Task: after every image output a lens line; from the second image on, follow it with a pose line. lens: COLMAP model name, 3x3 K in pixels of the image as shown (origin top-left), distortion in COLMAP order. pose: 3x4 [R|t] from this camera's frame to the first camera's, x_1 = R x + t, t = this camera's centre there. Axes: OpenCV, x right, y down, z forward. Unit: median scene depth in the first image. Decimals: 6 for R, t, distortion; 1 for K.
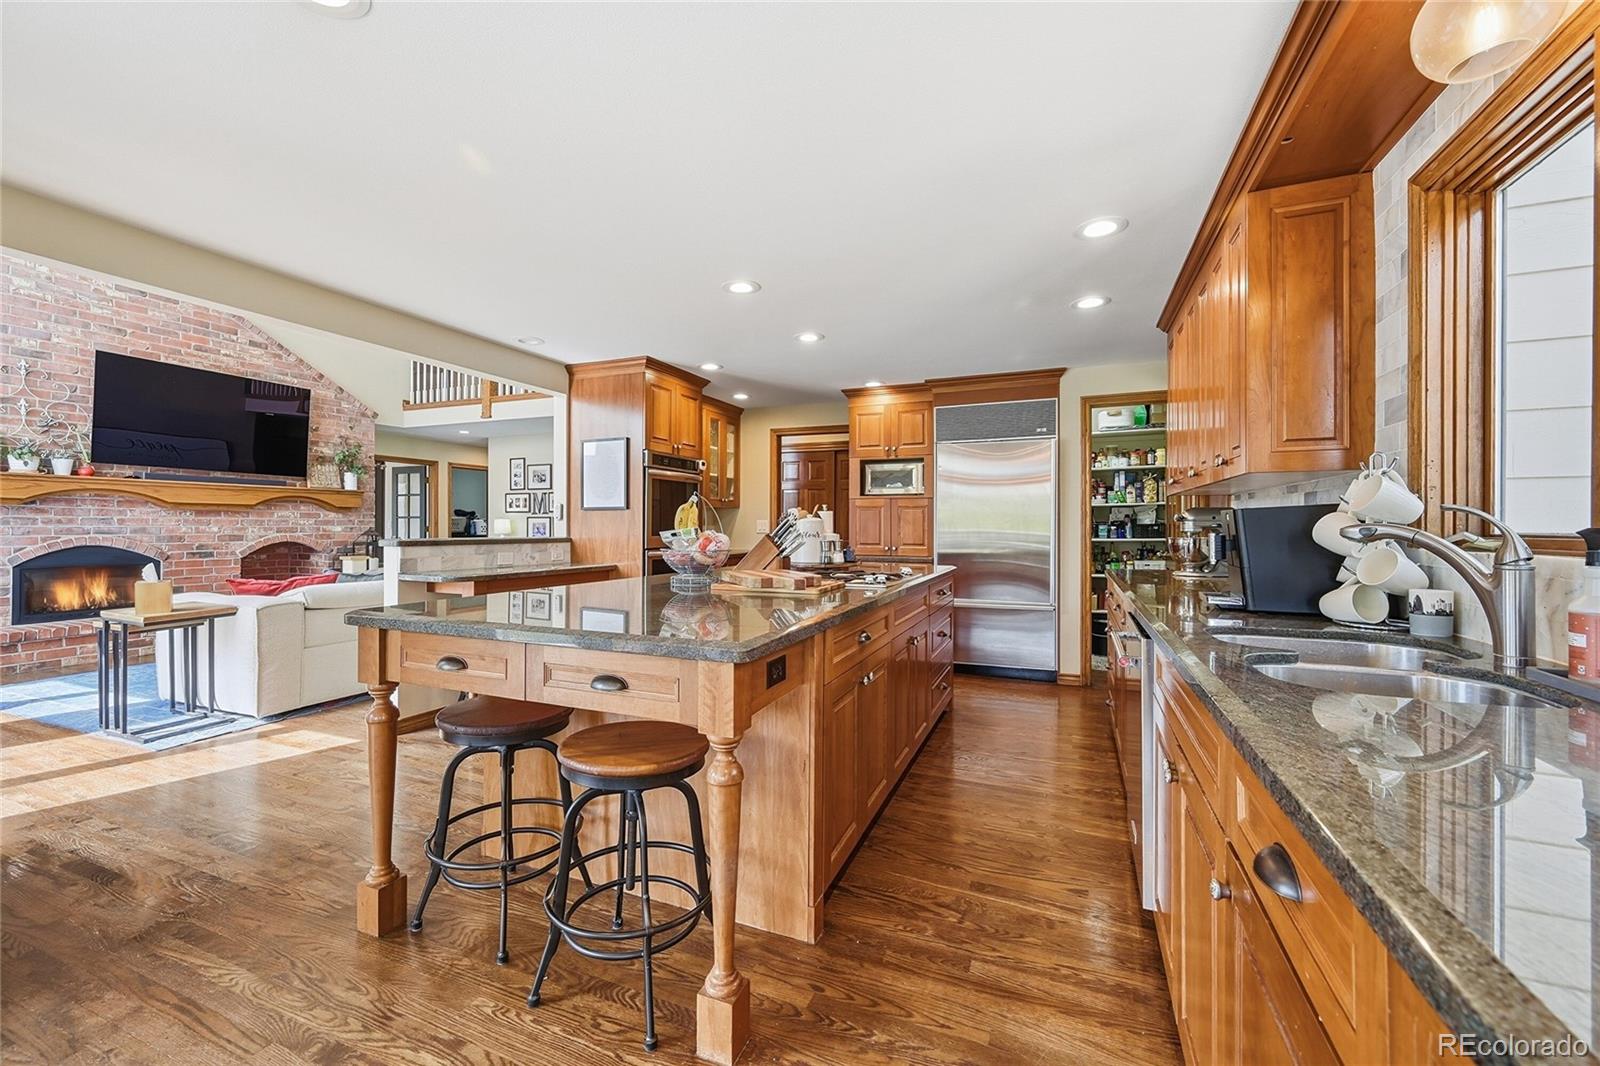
lens RADIAL K [[644.1, 0, 793.2], [0, 644.1, 525.6], [0, 0, 1]] dist [-0.000997, 0.000505]
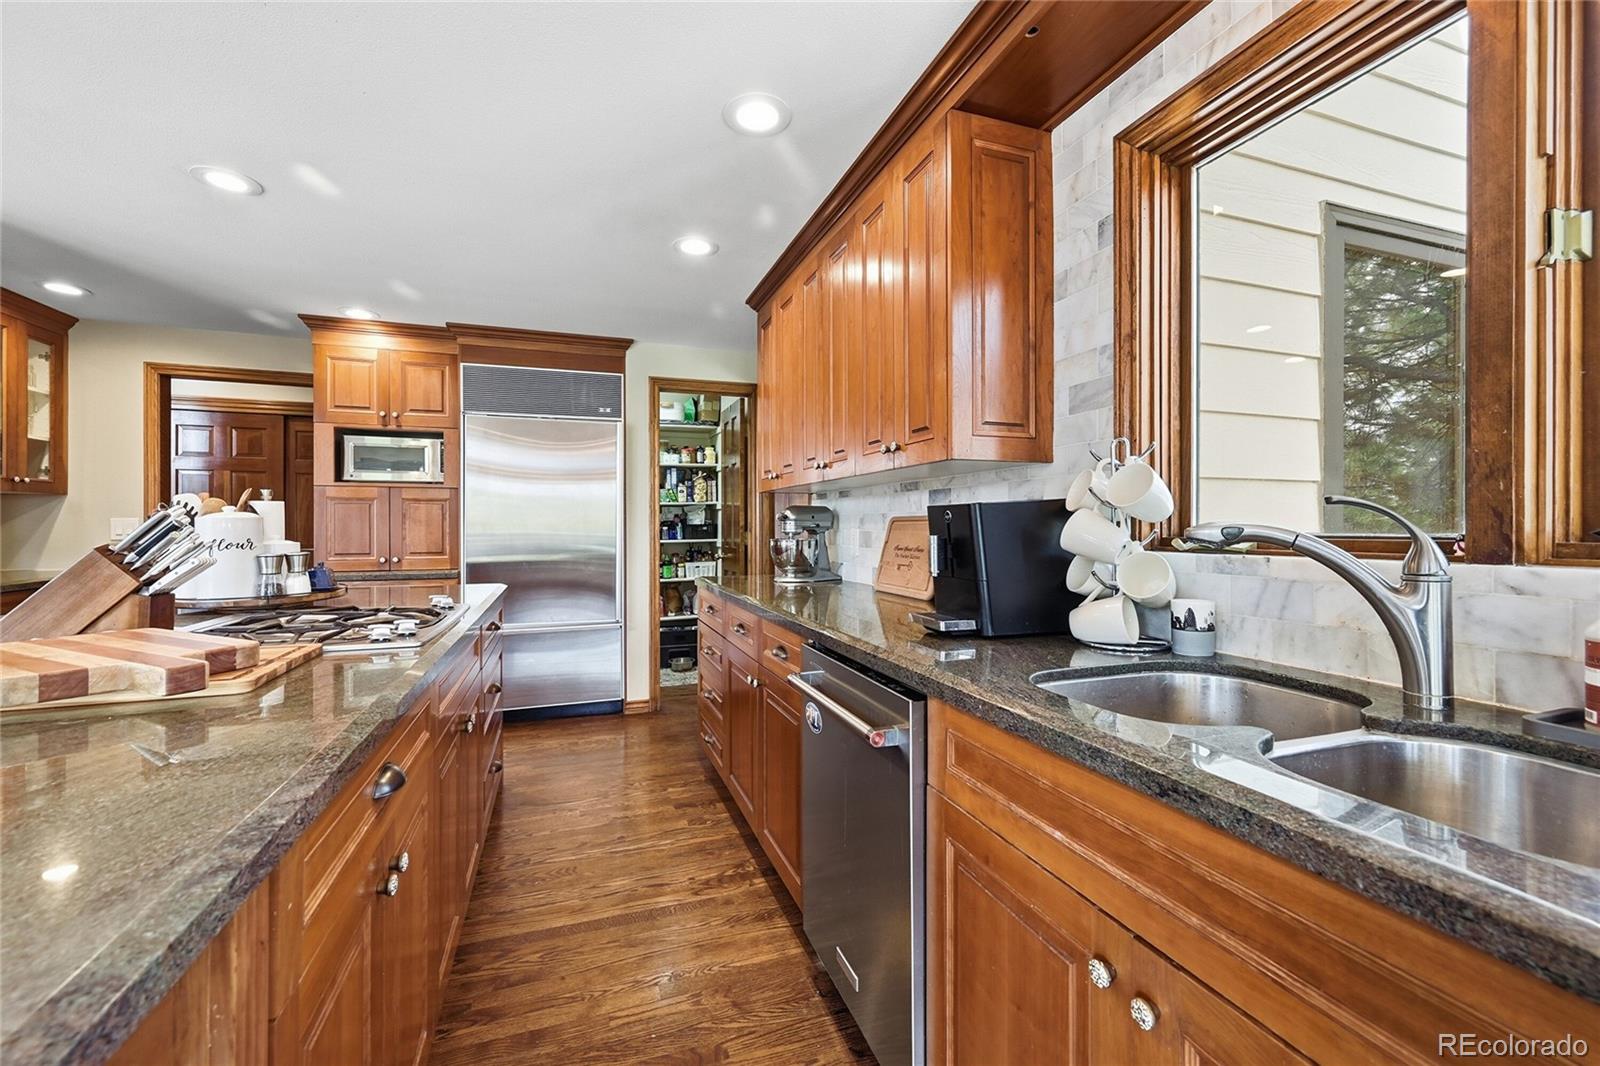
lens RADIAL K [[644.1, 0, 794.2], [0, 644.1, 527.6], [0, 0, 1]] dist [-0.000997, 0.000505]
pose [[0.739965, -0.003180, 0.672638, 0.010093], [0.001906, 0.999995, 0.002631, 0.000226], [-0.672643, -0.000665, 0.739967, 0.231178]]
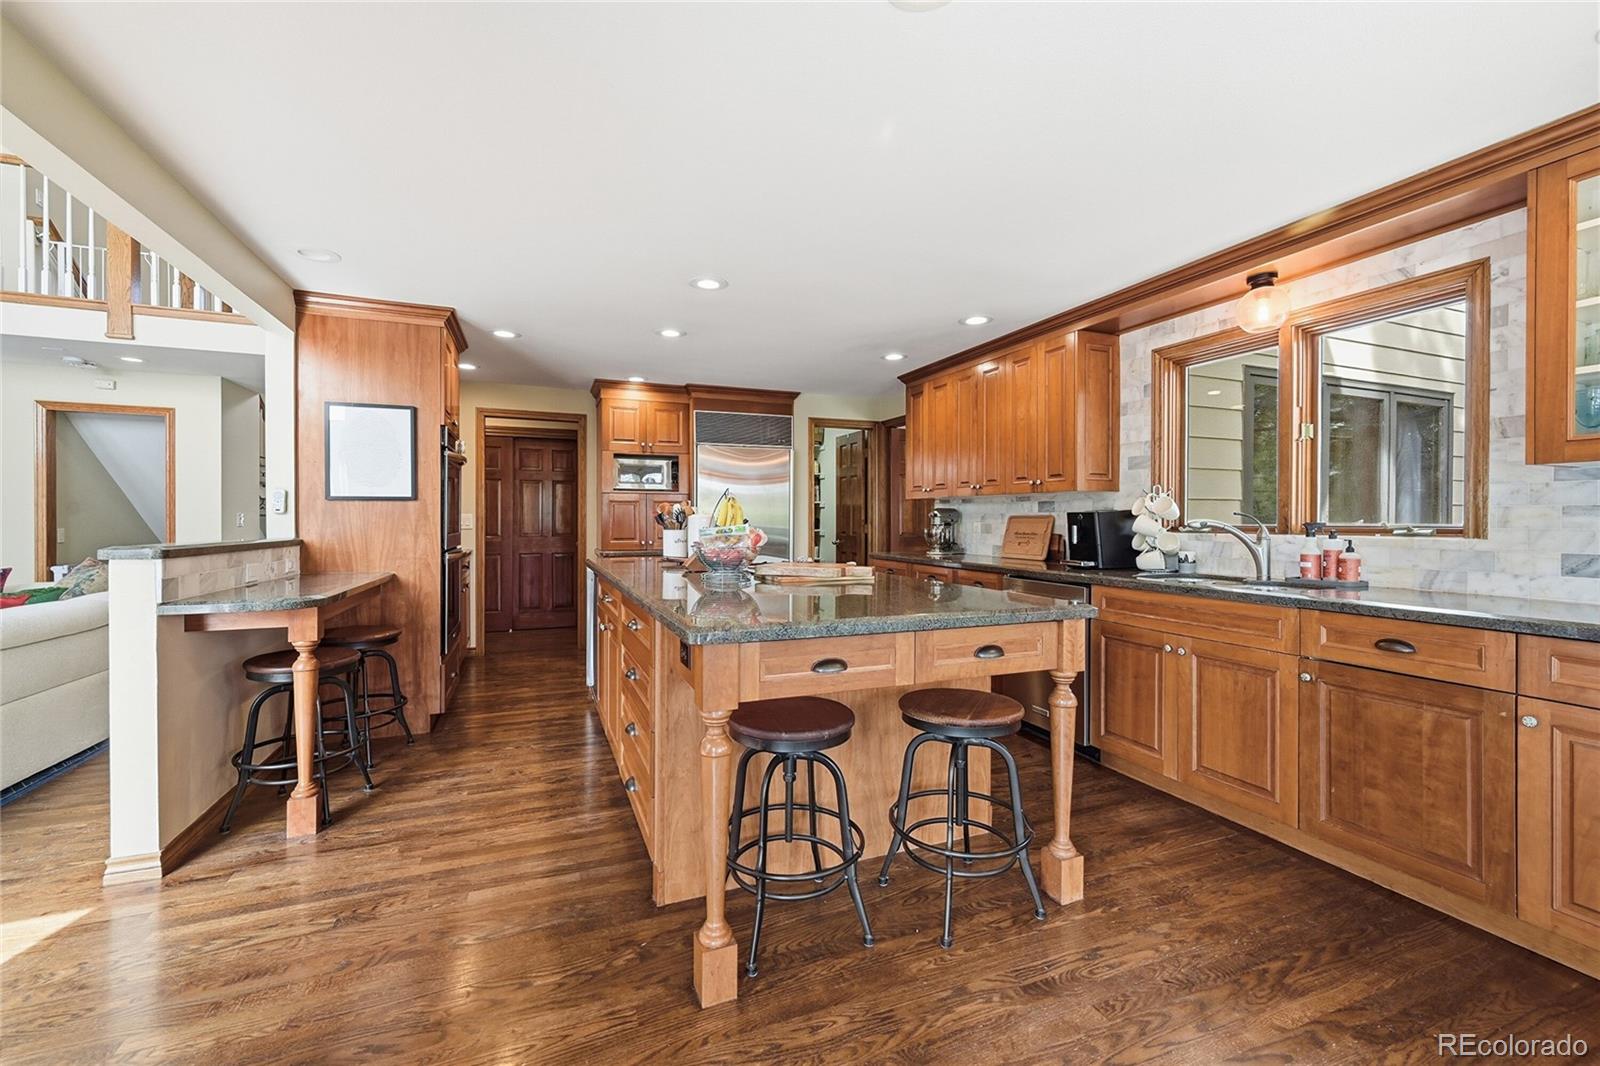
lens RADIAL K [[644.1, 0, 794.0], [0, 644.1, 524.6], [0, 0, 1]] dist [-0.000997, 0.000505]
pose [[0.709602, -0.006744, 0.704571, -0.458667], [0.000123, 0.999955, 0.009447, -0.003072], [-0.704603, -0.006617, 0.709571, 0.128447]]
